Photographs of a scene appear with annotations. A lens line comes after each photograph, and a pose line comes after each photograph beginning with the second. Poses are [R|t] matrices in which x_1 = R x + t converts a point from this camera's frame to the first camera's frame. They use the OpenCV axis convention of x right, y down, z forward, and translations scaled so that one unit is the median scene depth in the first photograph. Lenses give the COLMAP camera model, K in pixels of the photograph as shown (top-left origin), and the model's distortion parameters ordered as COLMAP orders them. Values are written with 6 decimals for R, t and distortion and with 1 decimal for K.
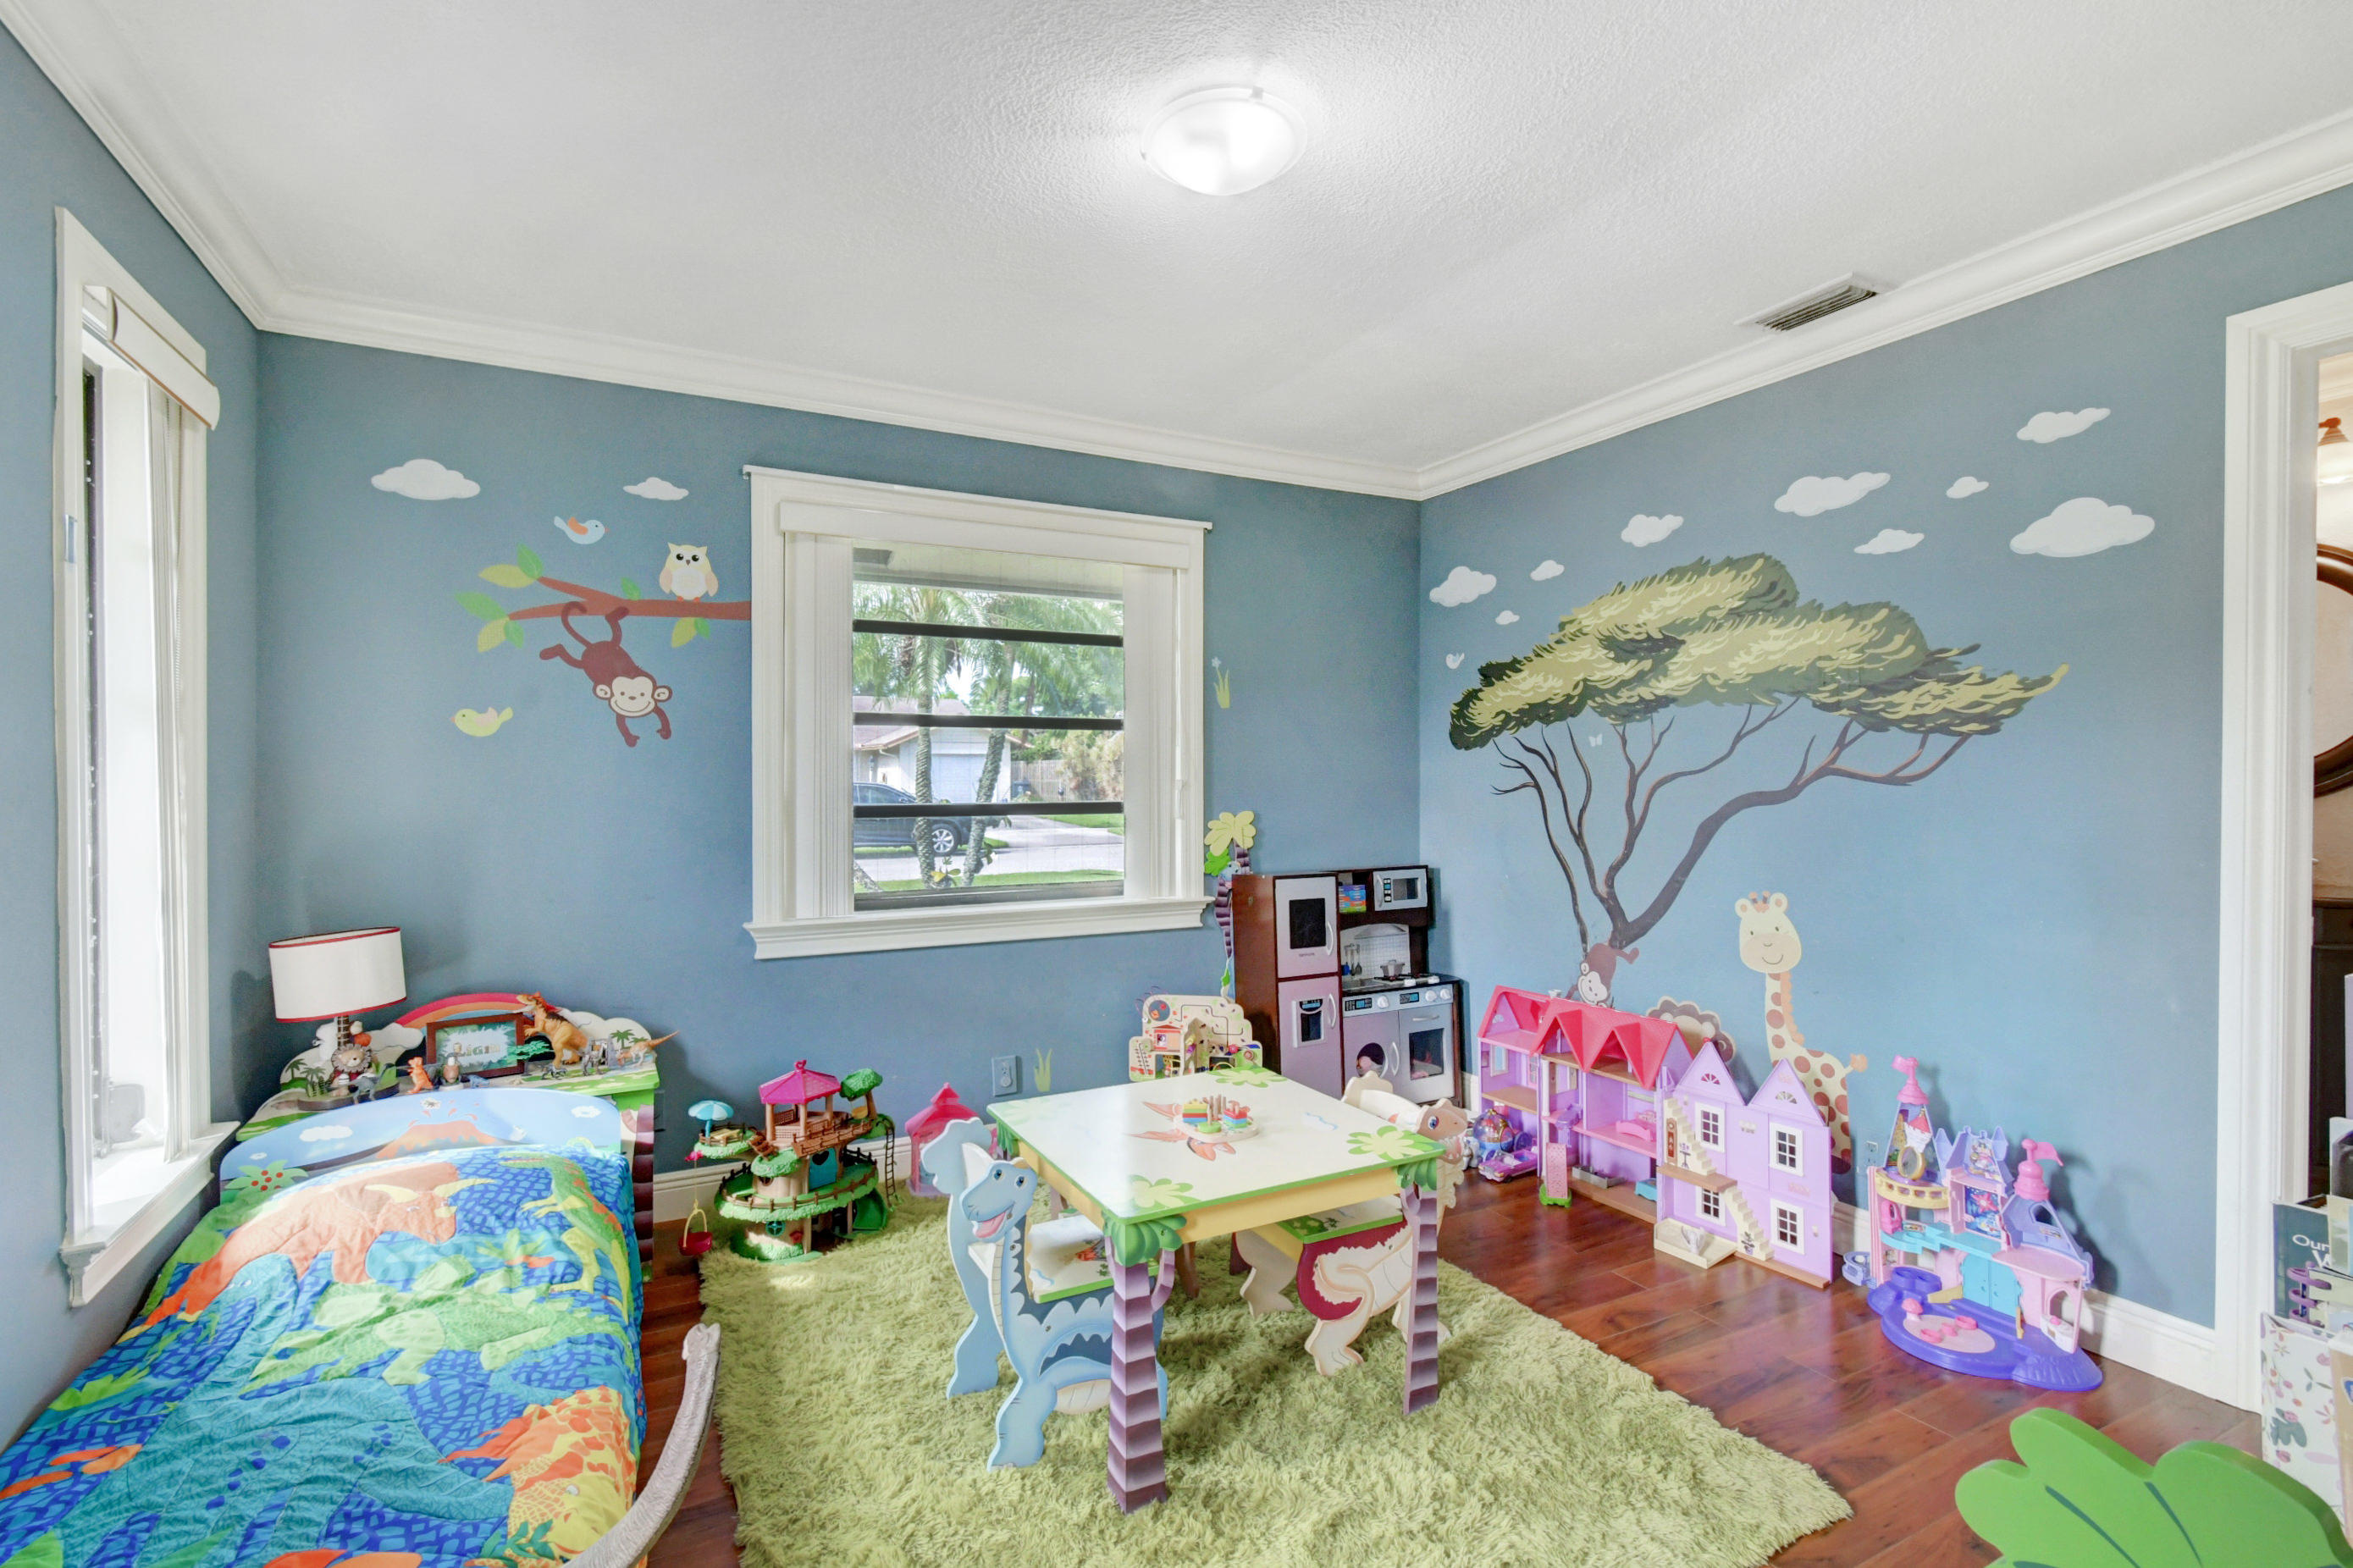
lens RADIAL K [[1045.5, 0, 1180.1], [0, 1045.5, 778.4], [0, 0, 1]] dist [-0.001960, -0.000155]
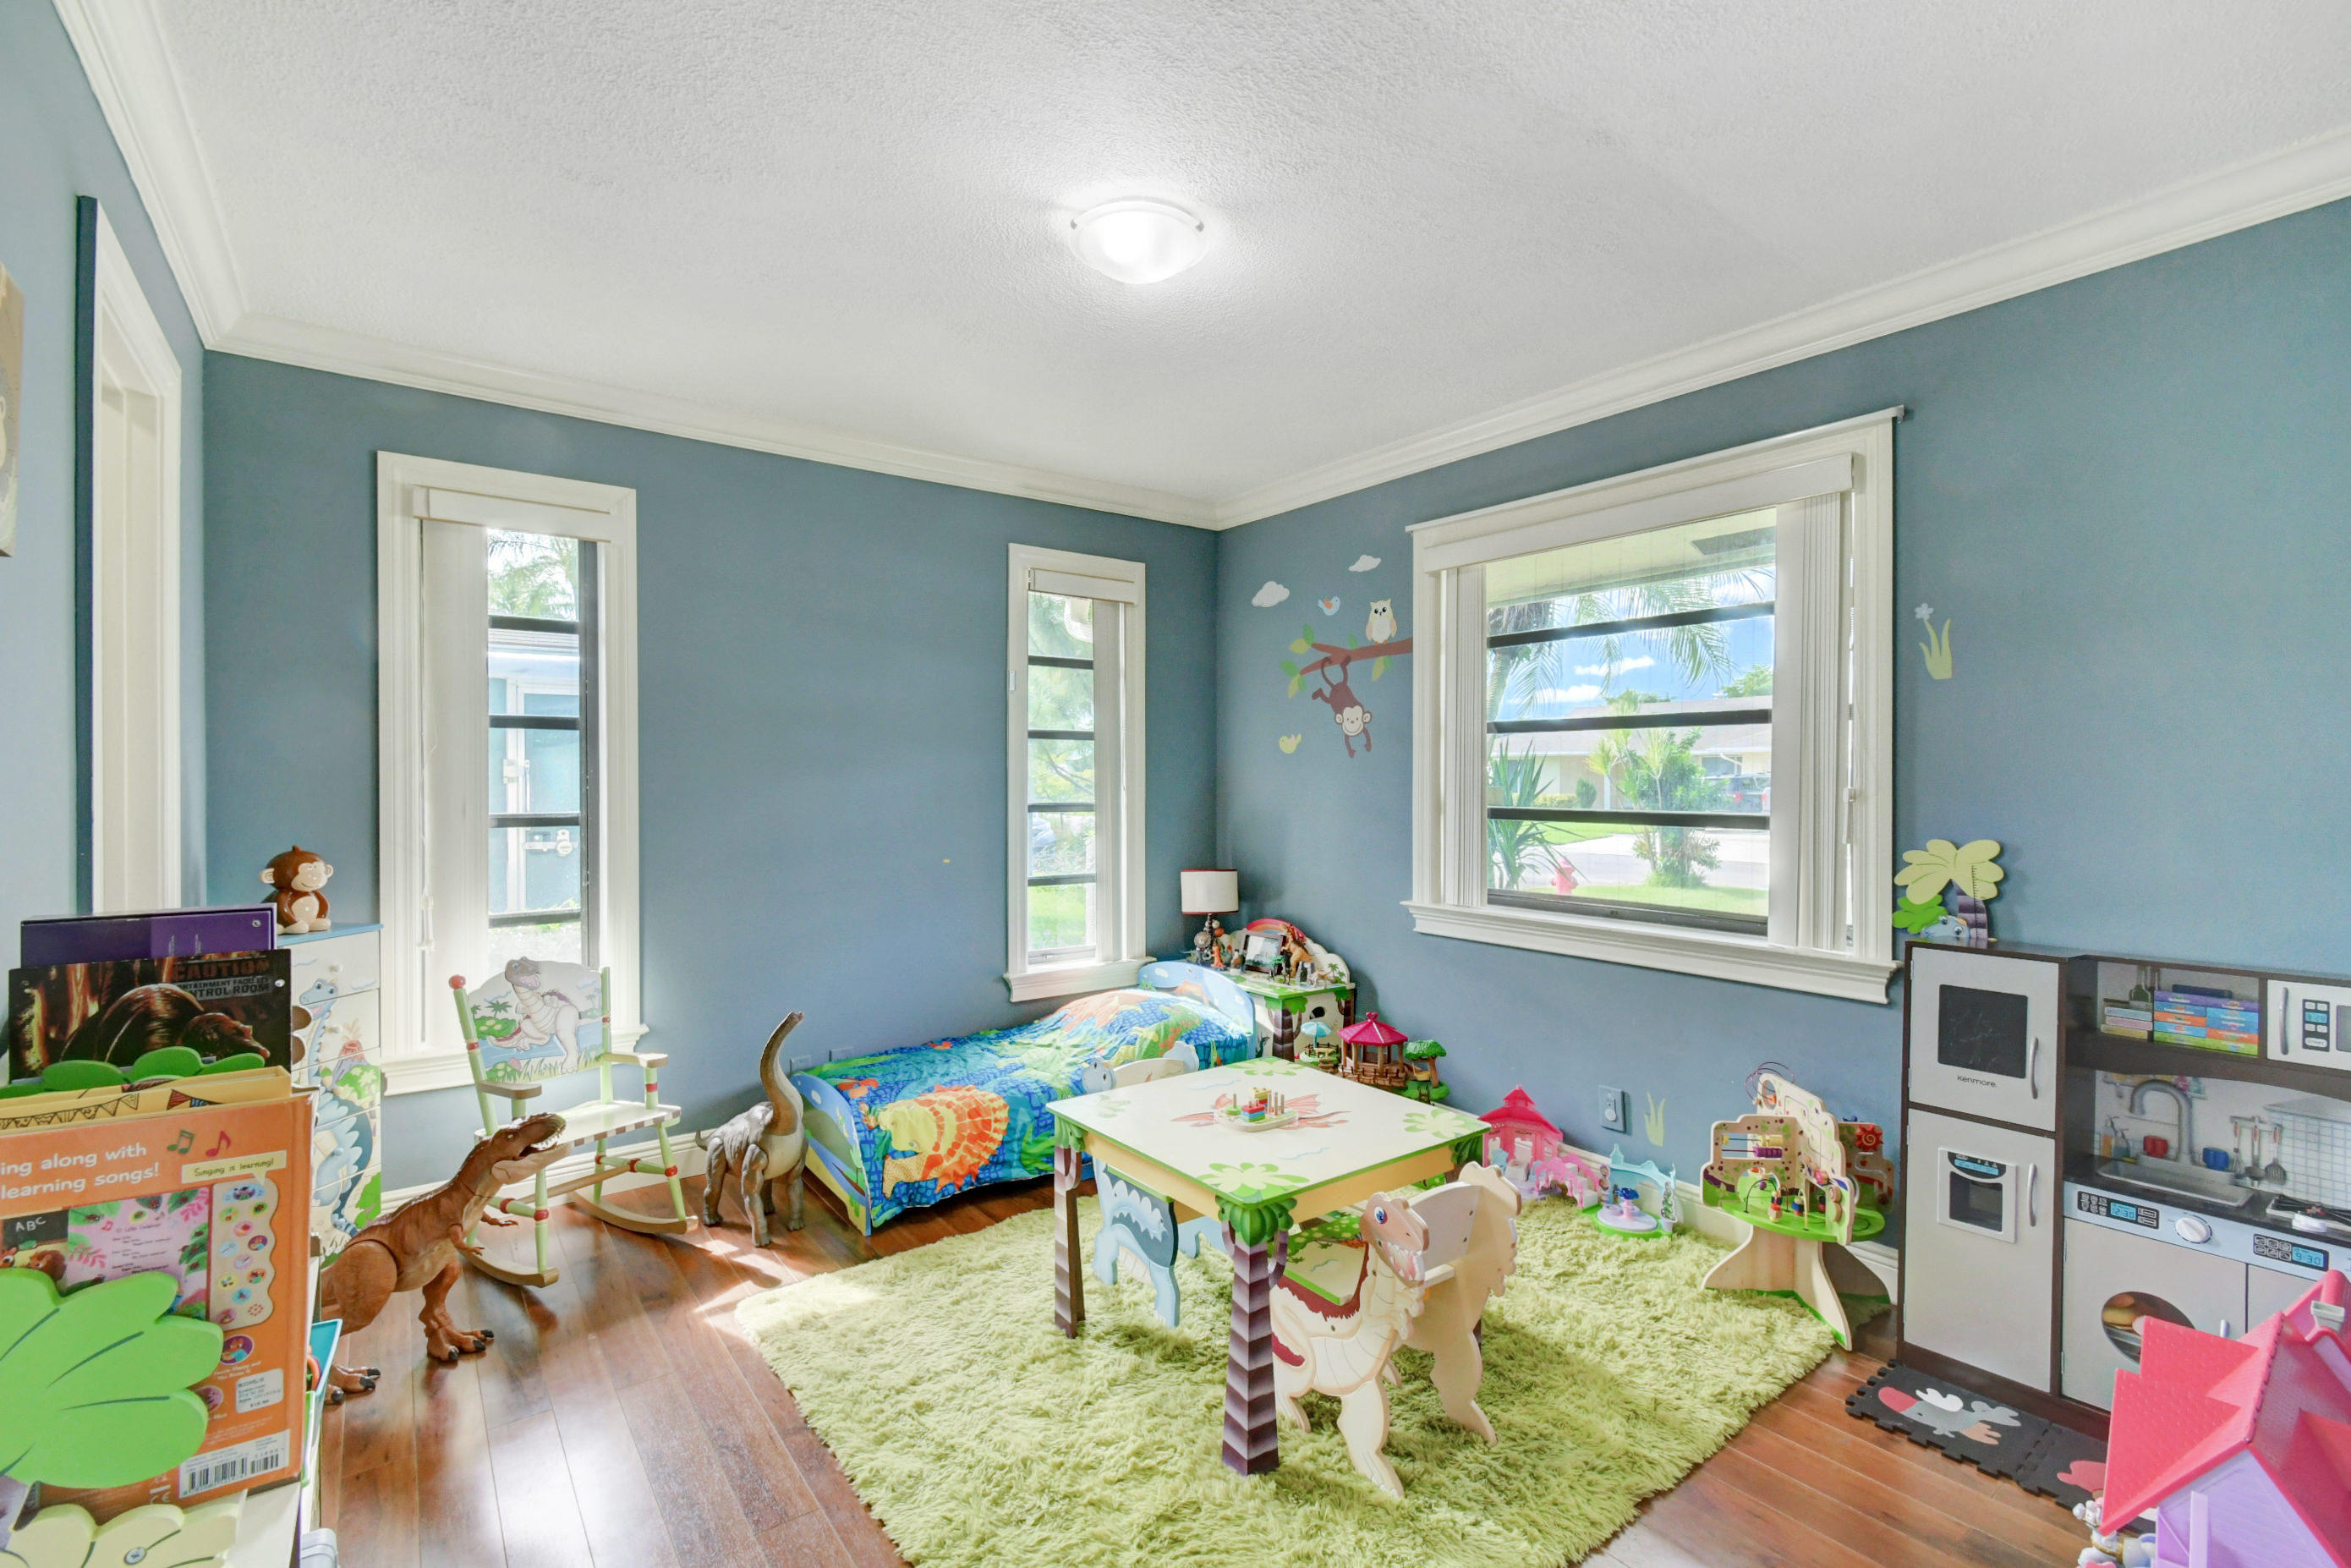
lens RADIAL K [[1044.7, 0, 1179.1], [0, 1044.7, 778.4], [0, 0, 1]] dist [-0.001960, -0.000155]
pose [[0.179503, 0.003976, -0.983749, 0.758330], [-0.003982, 0.999987, 0.003315, -0.007502], [0.983749, 0.003322, 0.179516, 0.528593]]
